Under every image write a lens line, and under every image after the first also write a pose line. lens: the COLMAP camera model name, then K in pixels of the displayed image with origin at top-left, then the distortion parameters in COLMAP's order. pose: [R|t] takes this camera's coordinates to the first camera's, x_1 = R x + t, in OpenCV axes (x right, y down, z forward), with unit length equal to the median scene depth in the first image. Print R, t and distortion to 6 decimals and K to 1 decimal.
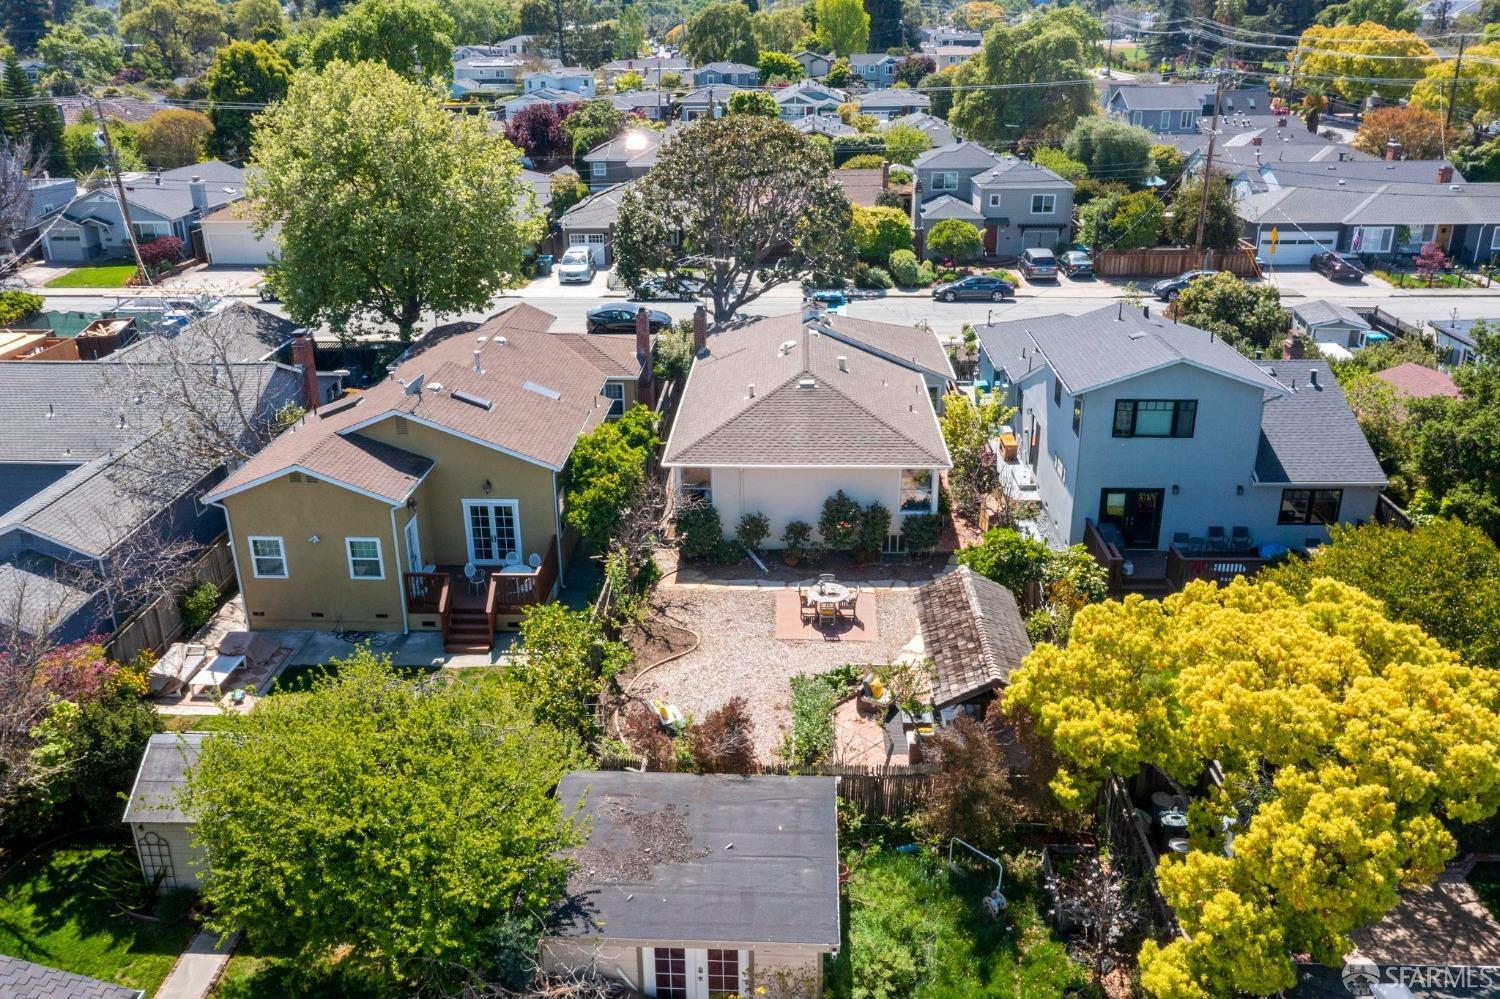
lens RADIAL K [[1253.3, 0, 757.9], [0, 1253.3, 547.6], [0, 0, 1]] dist [0.002245, 0.000029]
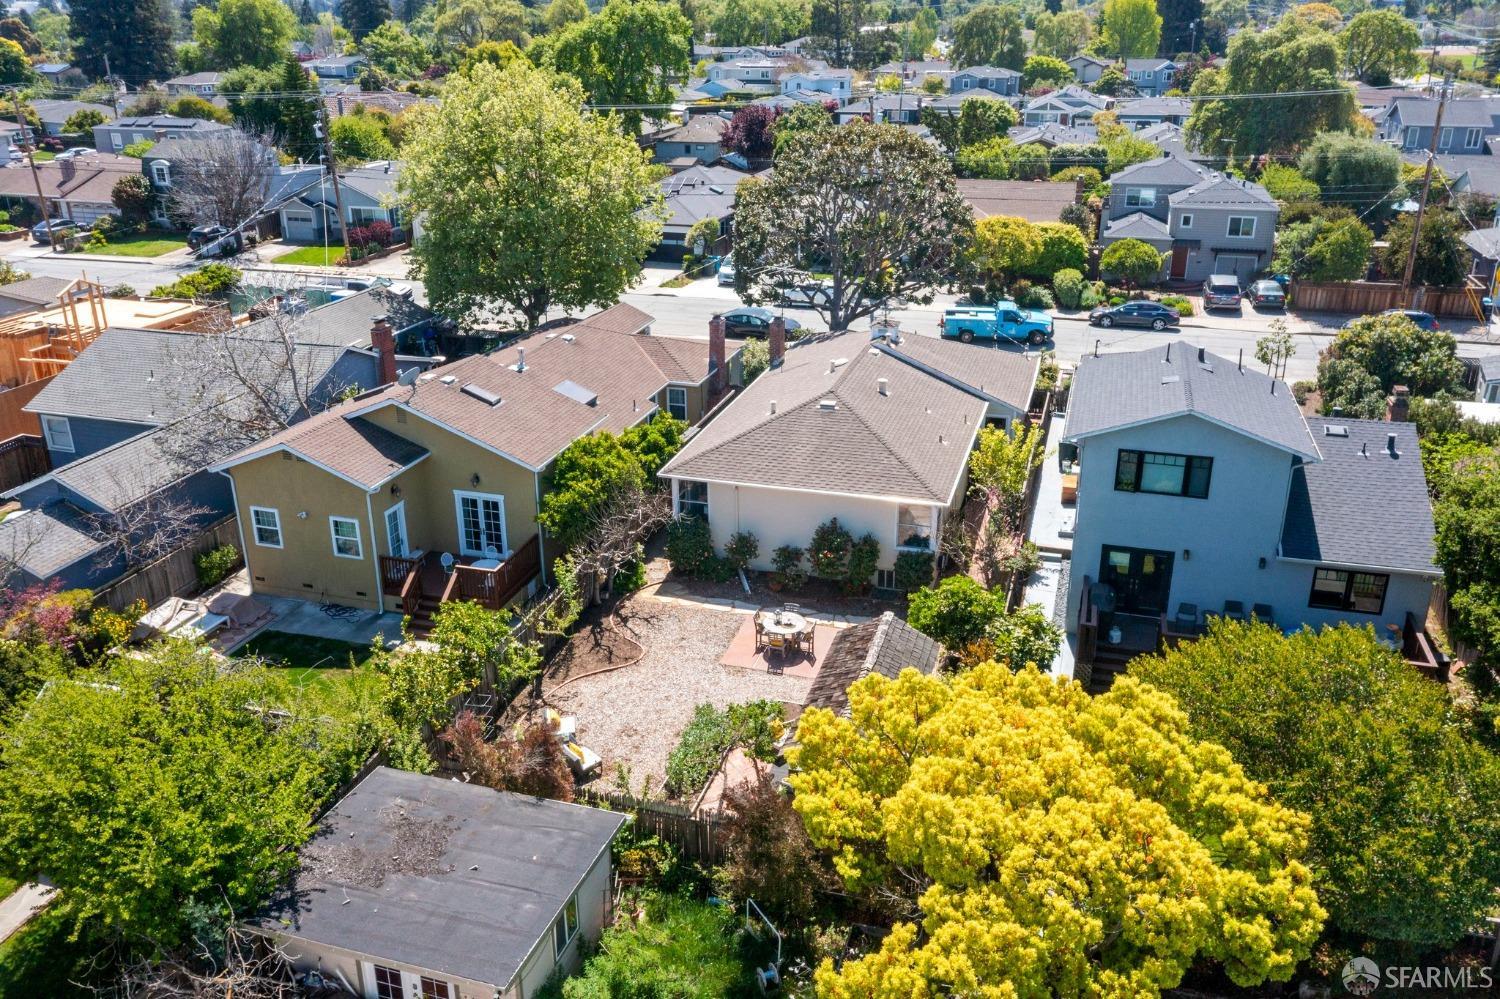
lens RADIAL K [[1253.3, 0, 757.9], [0, 1253.3, 547.6], [0, 0, 1]] dist [0.002245, 0.000029]
pose [[0.964731, 0.105439, -0.241200, 0.238029], [-0.105485, 0.994339, 0.012760, -0.028595], [0.241180, 0.013133, 0.970392, 0.054883]]
